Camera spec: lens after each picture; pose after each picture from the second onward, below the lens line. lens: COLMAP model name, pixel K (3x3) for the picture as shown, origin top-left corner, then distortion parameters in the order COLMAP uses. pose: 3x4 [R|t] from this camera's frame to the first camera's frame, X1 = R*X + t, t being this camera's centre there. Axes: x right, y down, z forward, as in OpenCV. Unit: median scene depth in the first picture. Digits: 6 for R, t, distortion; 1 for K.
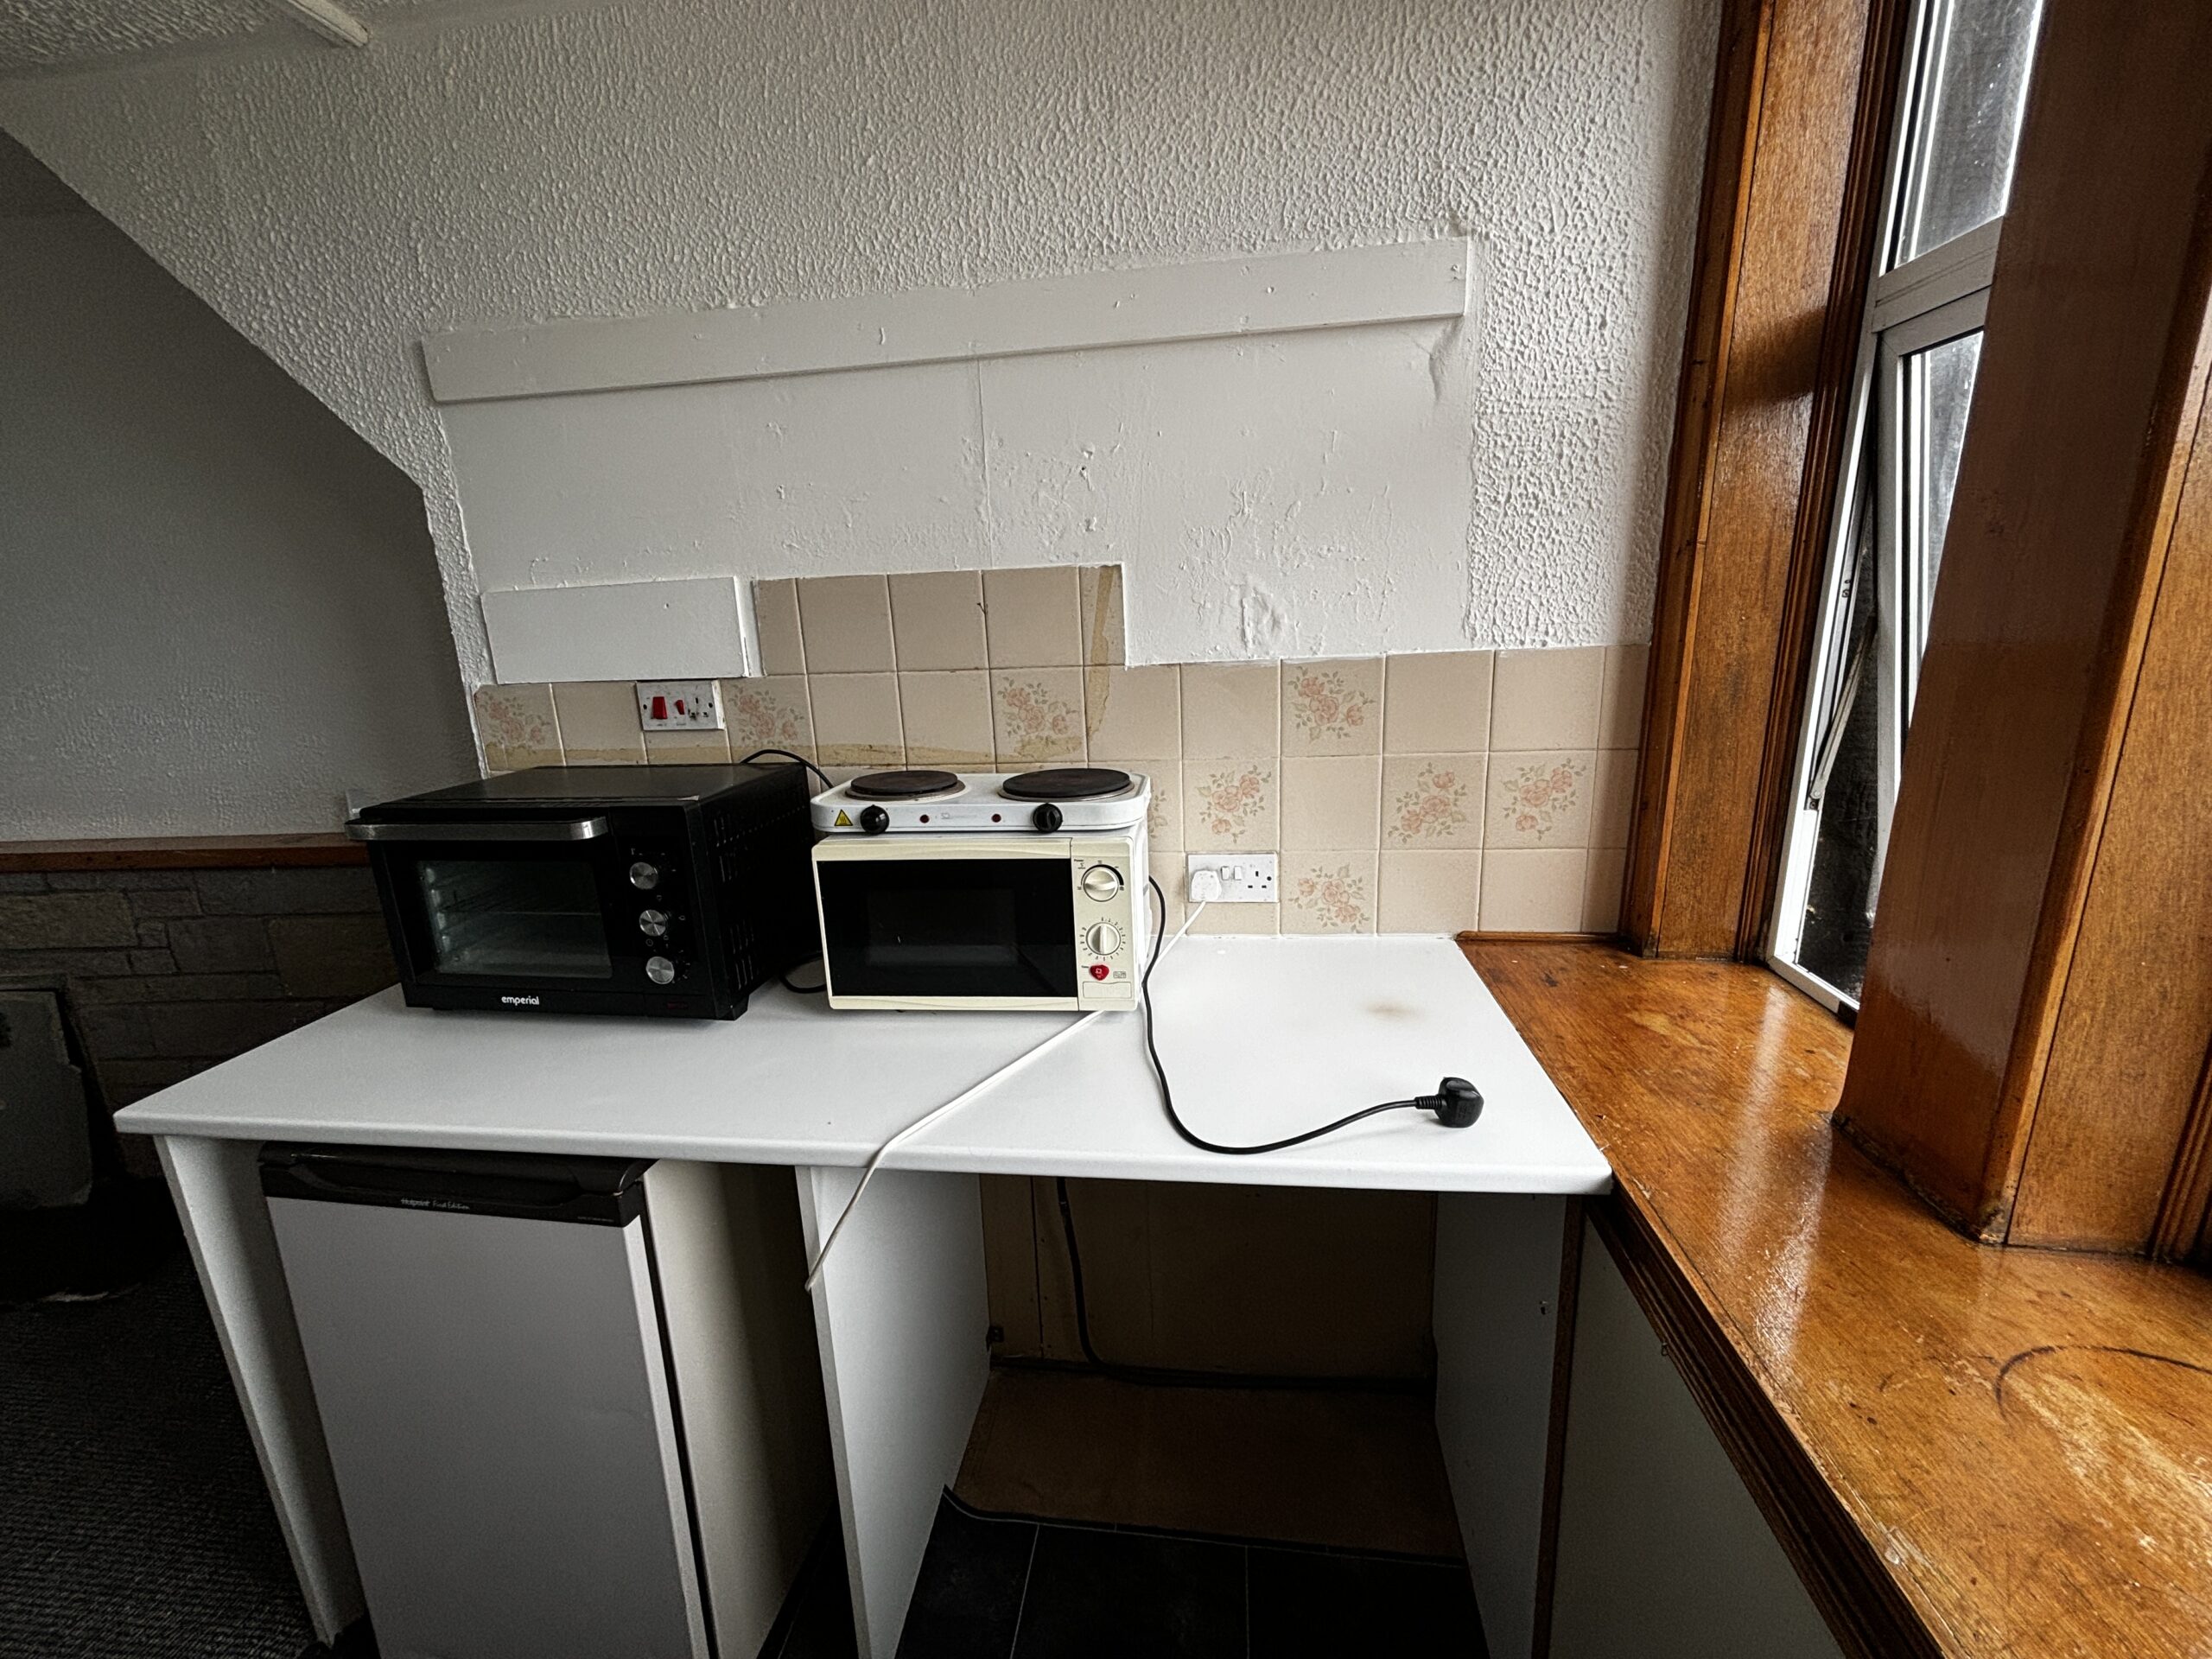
lens RADIAL K [[893.2, 0, 1113.5], [0, 893.2, 825.2], [0, 0, 1]] dist [-0.000988, -0.000431]
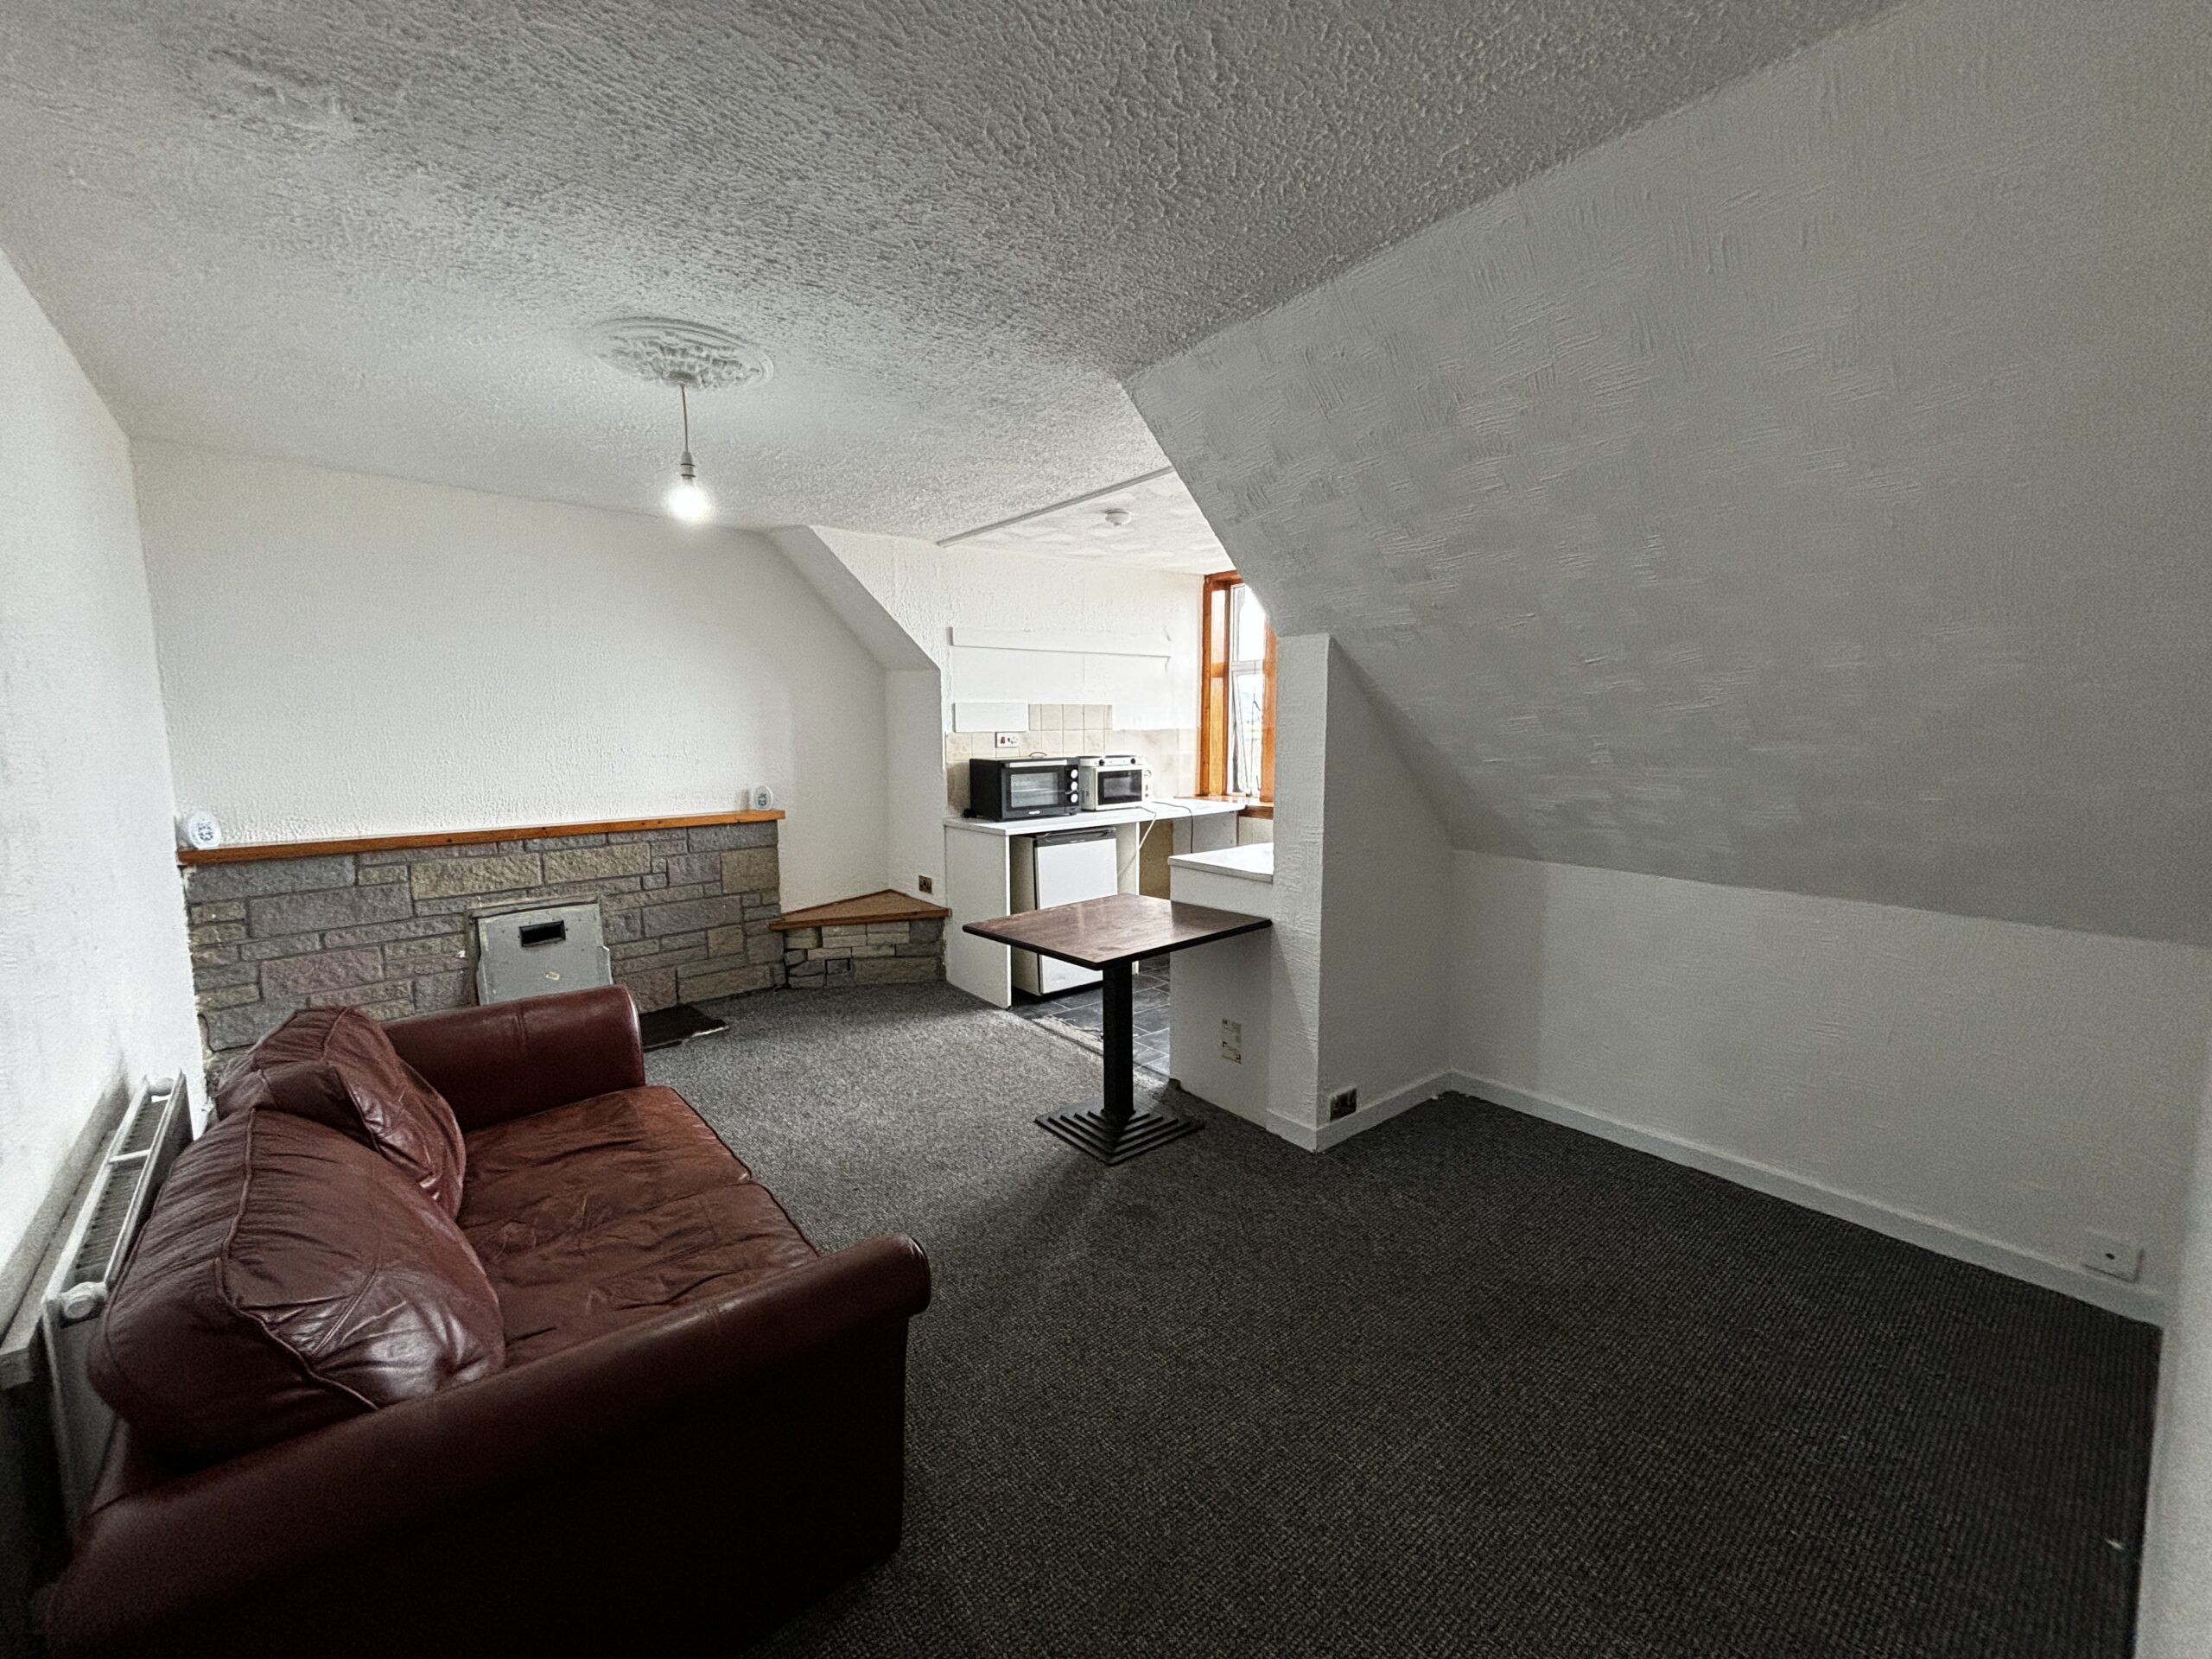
lens RADIAL K [[893.2, 0, 1113.5], [0, 893.2, 825.2], [0, 0, 1]] dist [-0.000988, -0.000431]
pose [[0.670386, -0.051503, 0.740223, -2.892698], [0.153917, 0.985542, -0.070825, 0.507609], [-0.725873, 0.161413, 0.668621, -1.540661]]
